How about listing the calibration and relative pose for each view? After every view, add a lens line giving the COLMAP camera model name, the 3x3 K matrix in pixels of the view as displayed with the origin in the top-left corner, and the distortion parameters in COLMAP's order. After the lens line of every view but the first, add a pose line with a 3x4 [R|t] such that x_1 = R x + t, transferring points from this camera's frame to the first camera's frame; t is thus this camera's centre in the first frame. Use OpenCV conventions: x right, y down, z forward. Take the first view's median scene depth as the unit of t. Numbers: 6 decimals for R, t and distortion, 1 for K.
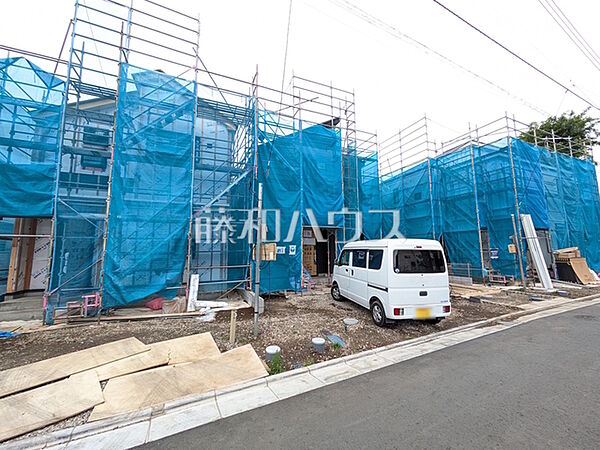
lens RADIAL K [[241.0, 0, 302.9], [0, 241.0, 224.6], [0, 0, 1]] dist [0.009270, -0.001895]
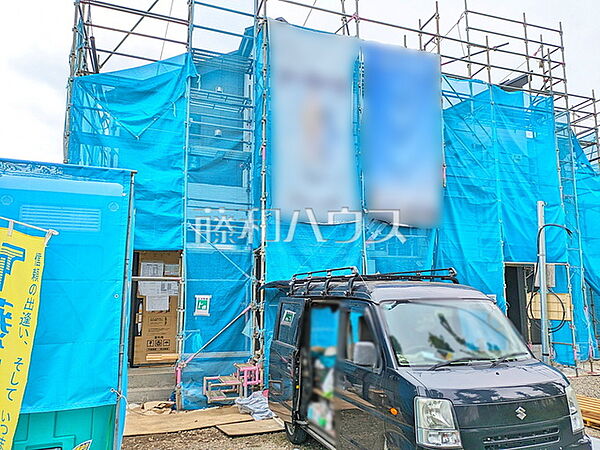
lens RADIAL K [[451.1, 0, 302.2], [0, 451.1, 237.3], [0, 0, 1]] dist [0.035565, -0.003145]
pose [[0.995795, -0.000857, -0.091609, -0.490369], [-0.002237, 0.999431, -0.033660, -0.021831], [0.091586, 0.033724, 0.995226, -0.202348]]
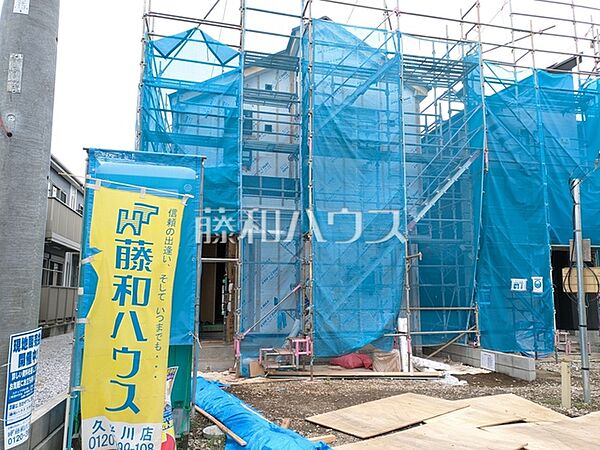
lens RADIAL K [[451.1, 0, 304.5], [0, 451.1, 236.6], [0, 0, 1]] dist [0.035565, -0.003145]
pose [[0.981189, -0.013278, -0.192591, -0.473979], [0.008479, 0.999633, -0.025722, 0.010792], [0.192862, 0.023606, 0.980942, -0.287790]]
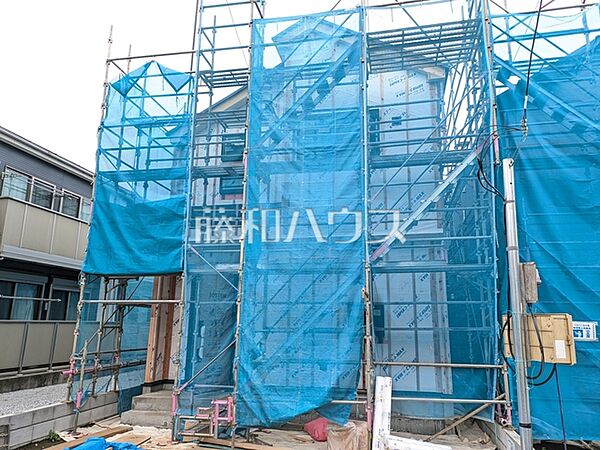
lens RADIAL K [[451.1, 0, 305.2], [0, 451.1, 229.2], [0, 0, 1]] dist [0.035565, -0.003145]
pose [[0.815251, -0.103178, -0.569842, -0.022336], [0.046099, 0.992440, -0.113743, 0.006925], [0.577269, 0.066460, 0.813845, 0.142295]]
